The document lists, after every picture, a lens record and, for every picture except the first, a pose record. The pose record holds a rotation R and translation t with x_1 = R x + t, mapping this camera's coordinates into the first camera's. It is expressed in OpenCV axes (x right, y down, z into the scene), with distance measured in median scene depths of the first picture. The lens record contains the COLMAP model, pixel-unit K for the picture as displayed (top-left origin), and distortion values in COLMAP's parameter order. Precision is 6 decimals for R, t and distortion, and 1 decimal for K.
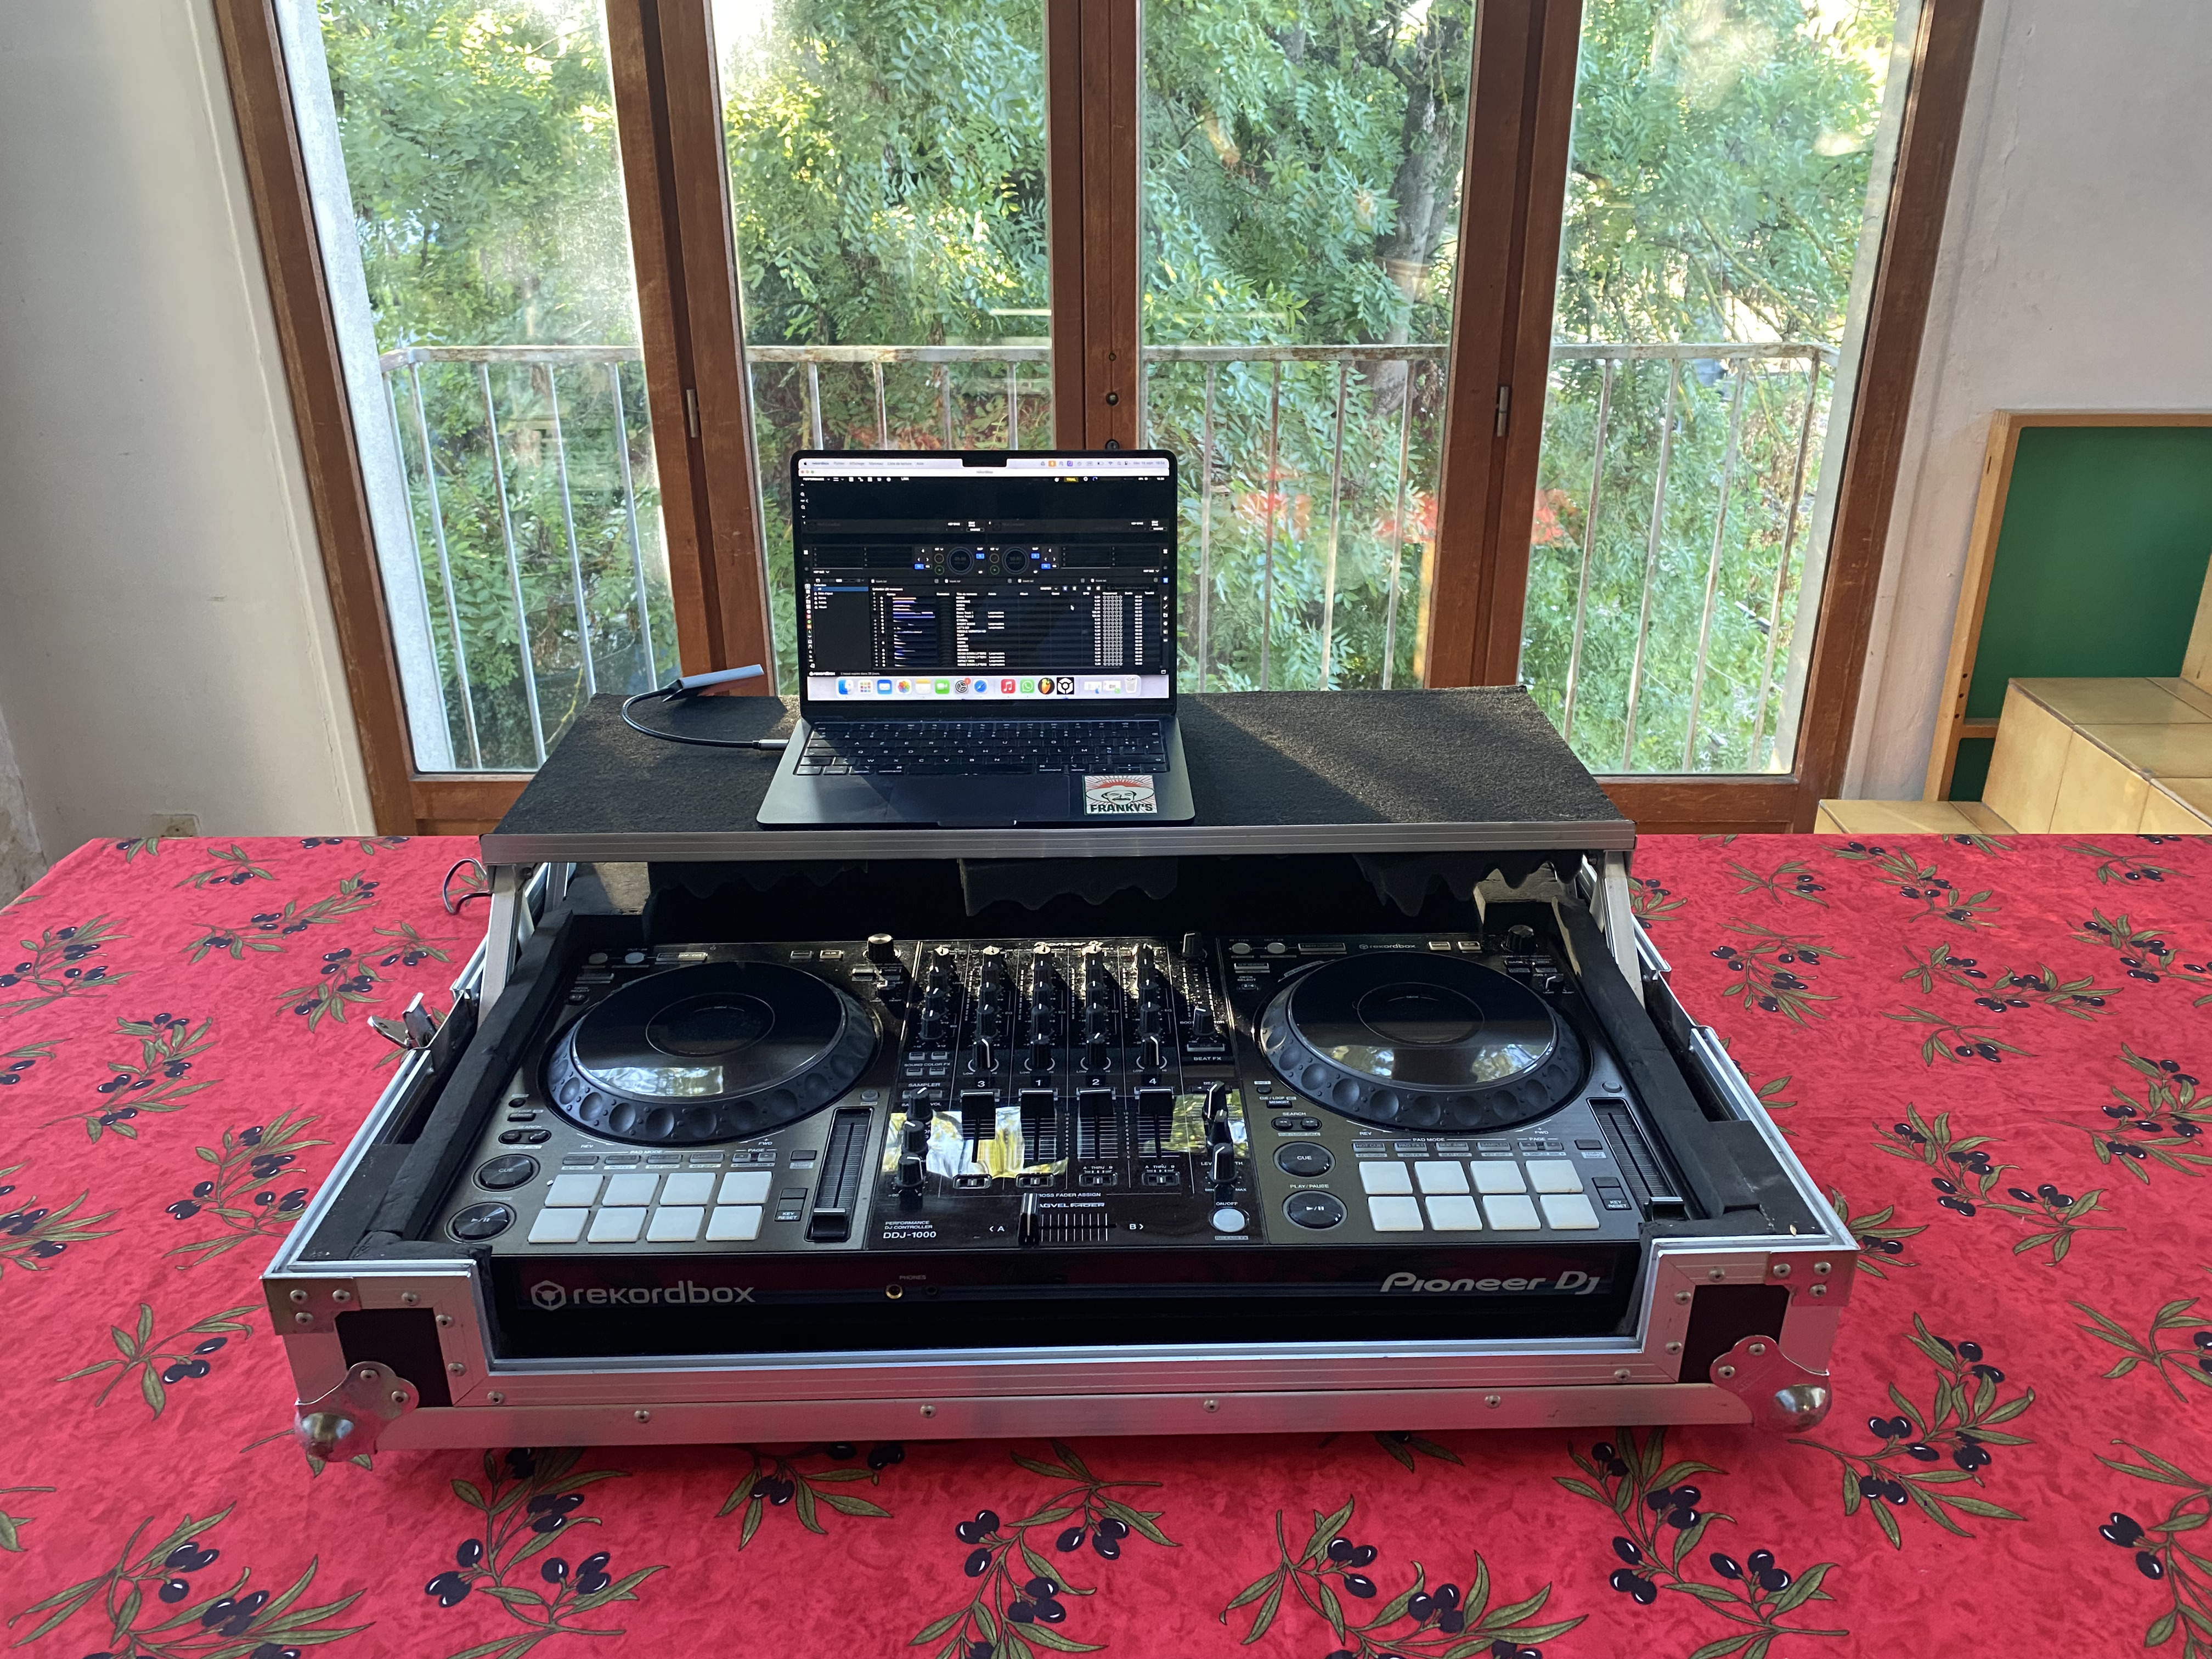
lens RADIAL K [[1706.2, 0, 1104.9], [0, 1706.2, 818.1], [0, 0, 1]] dist [0.006032, -0.005641]
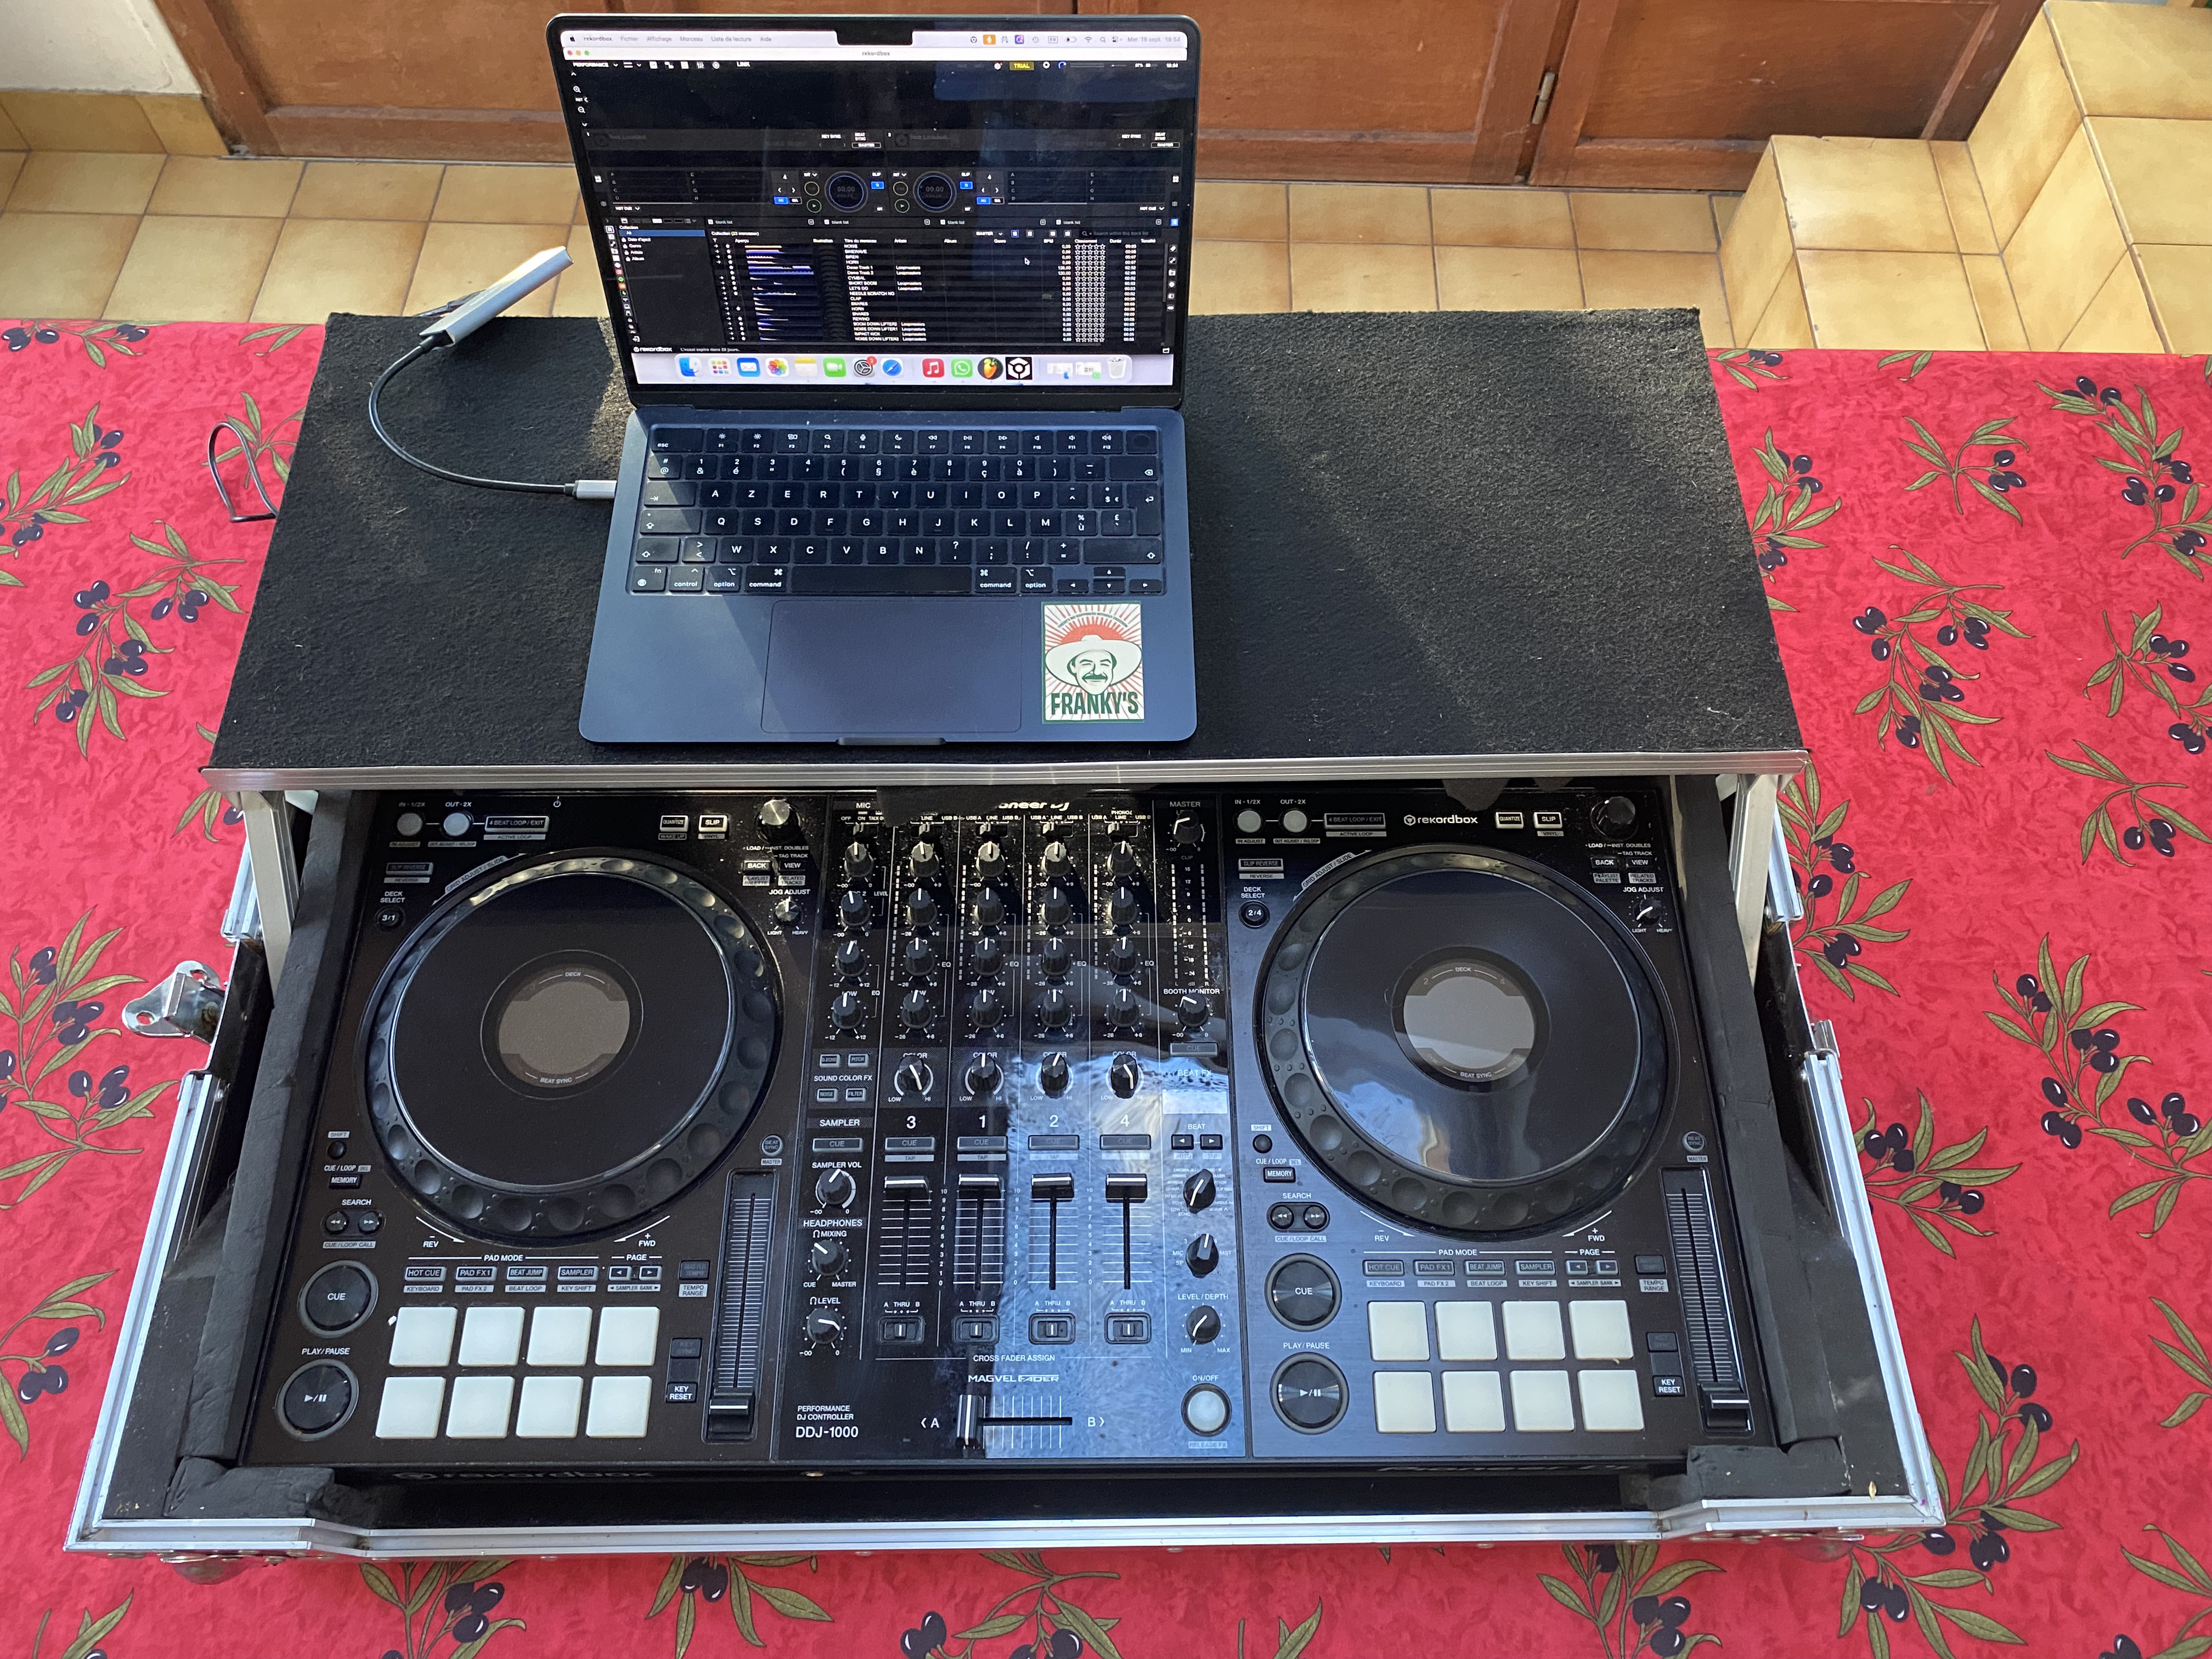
lens RADIAL K [[1663.3, 0, 1101.3], [0, 1663.3, 834.8], [0, 0, 1]] dist [-0.001637, 0.004528]
pose [[0.999874, 0.014865, 0.005499, 0.010162], [-0.015030, 0.779209, 0.626583, -0.412307], [0.005030, -0.626587, 0.779335, 0.448590]]
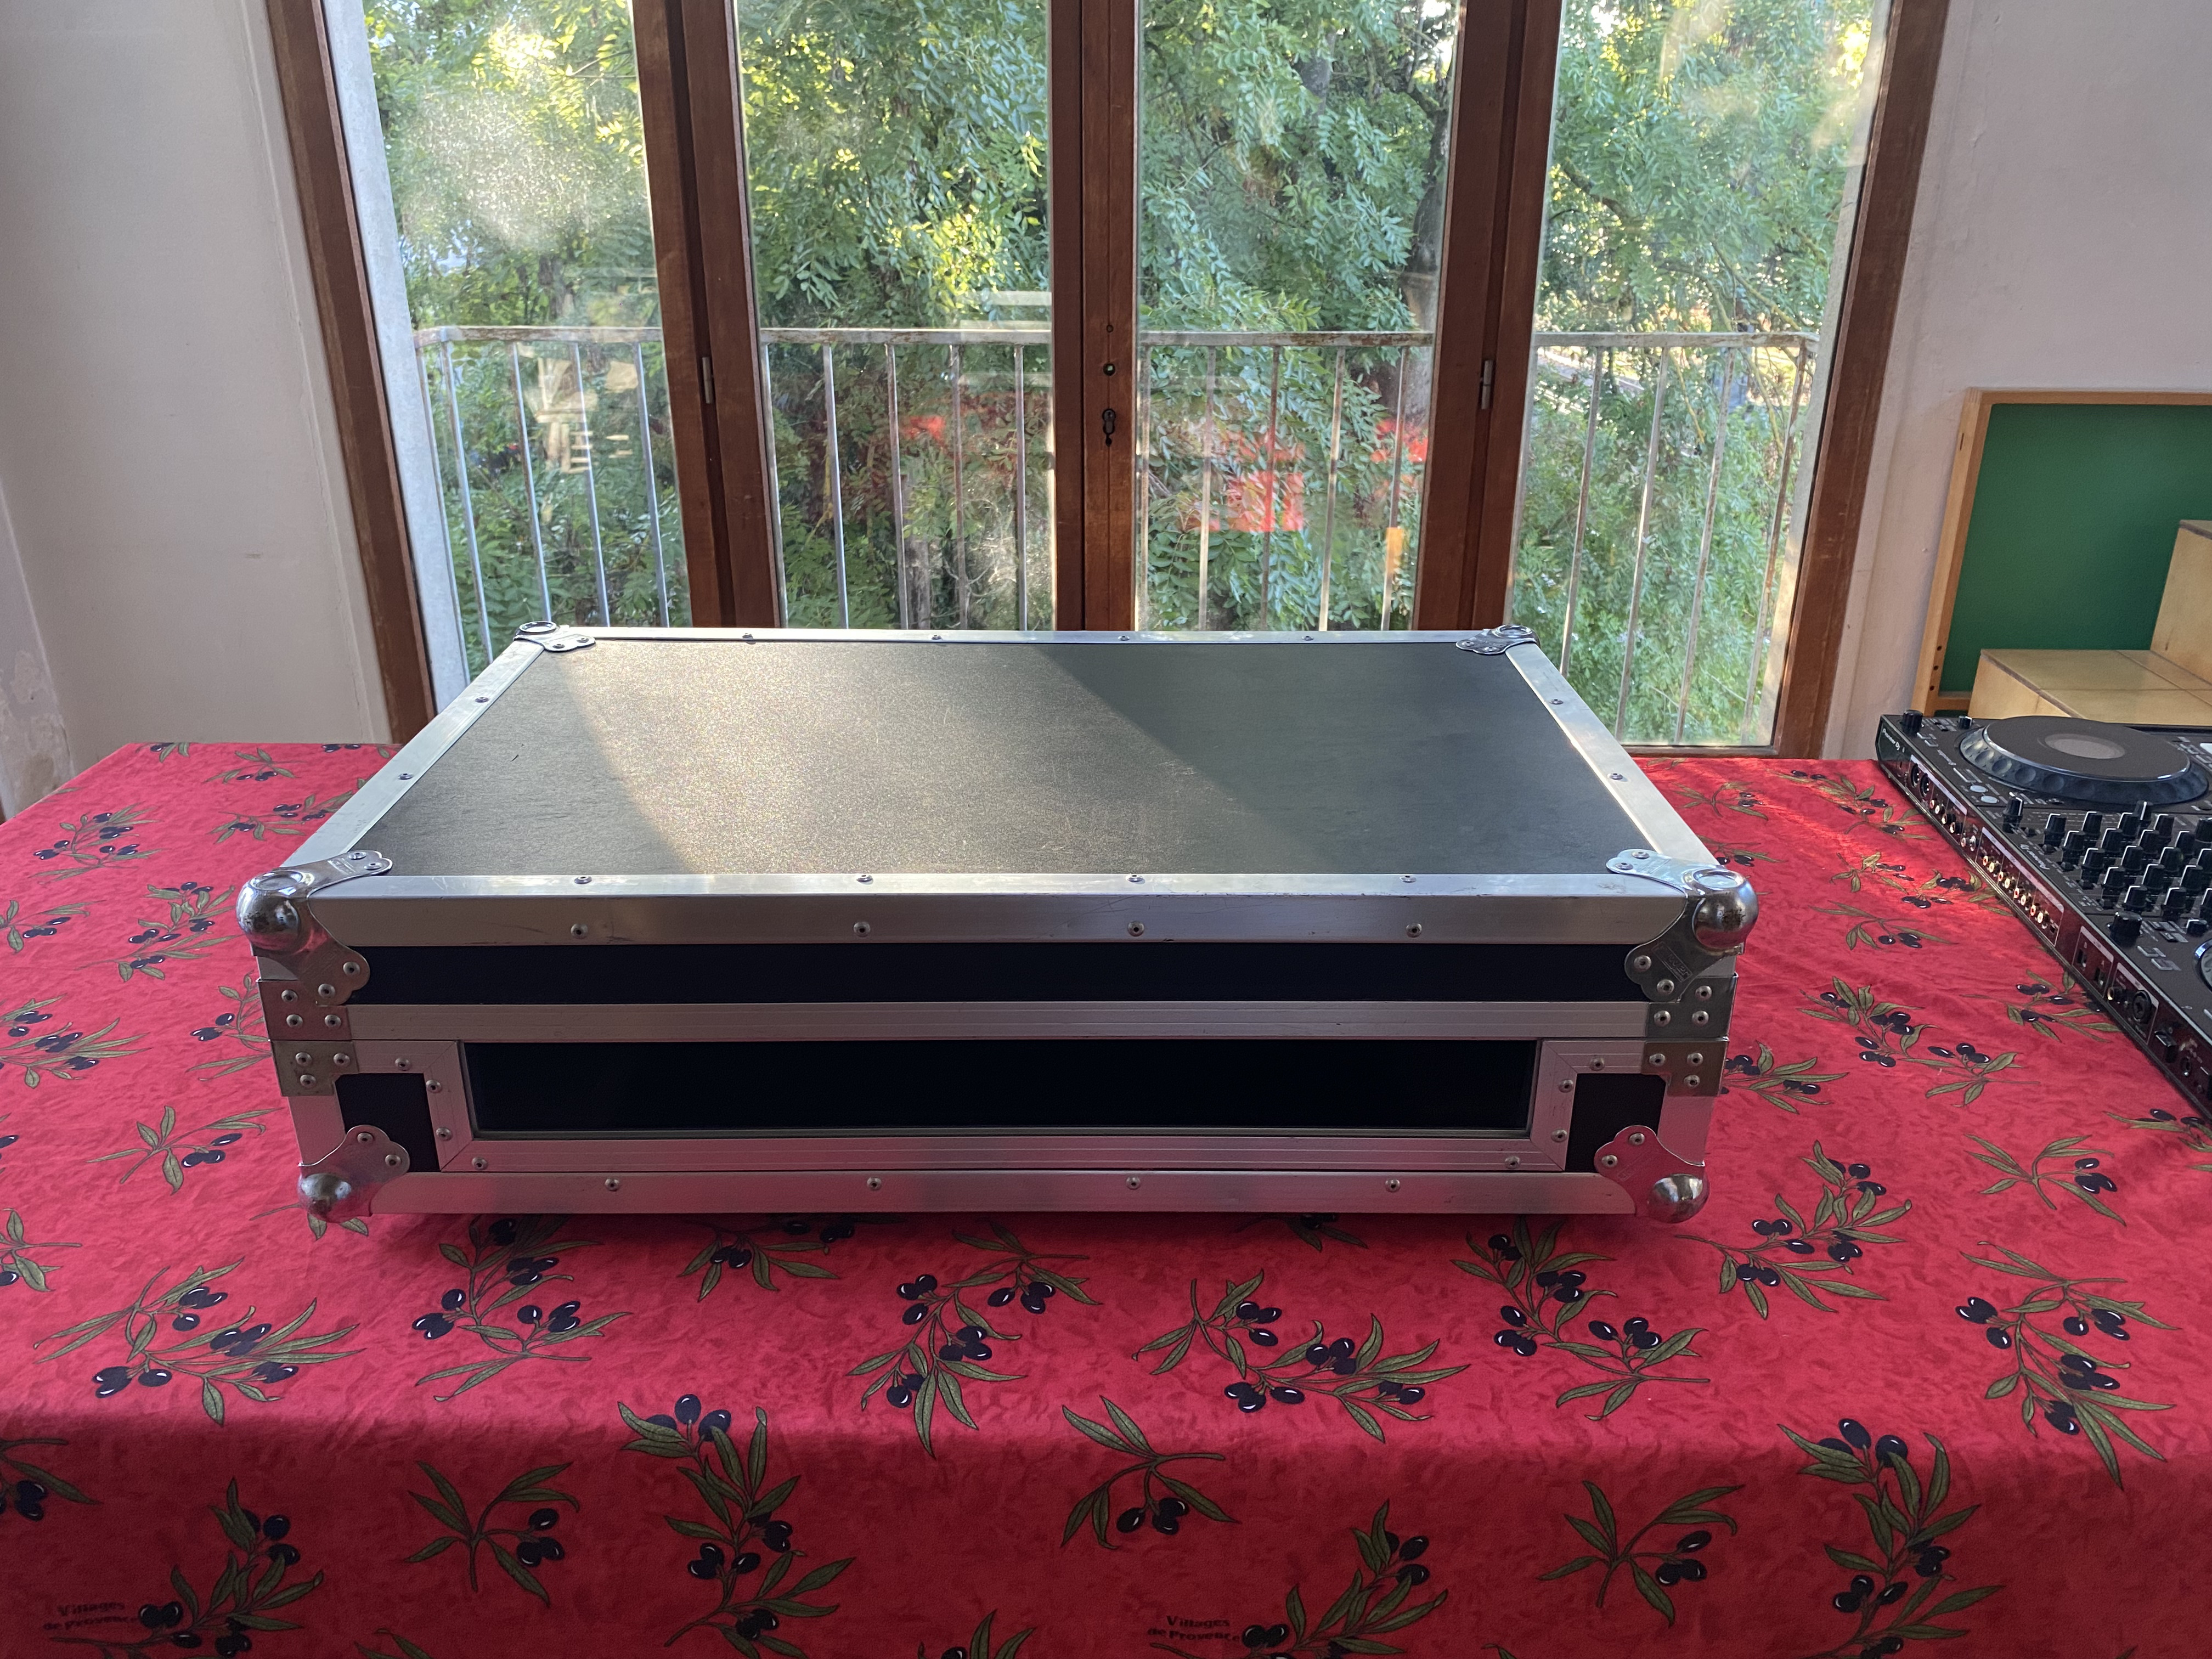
lens RADIAL K [[1712.6, 0, 1106.0], [0, 1712.6, 829.5], [0, 0, 1]] dist [0.001221, -0.003458]
pose [[0.999802, 0.009840, -0.017281, 0.050073], [-0.010157, 0.999780, -0.018329, 0.113520], [0.017097, 0.018501, 0.999683, -0.077998]]
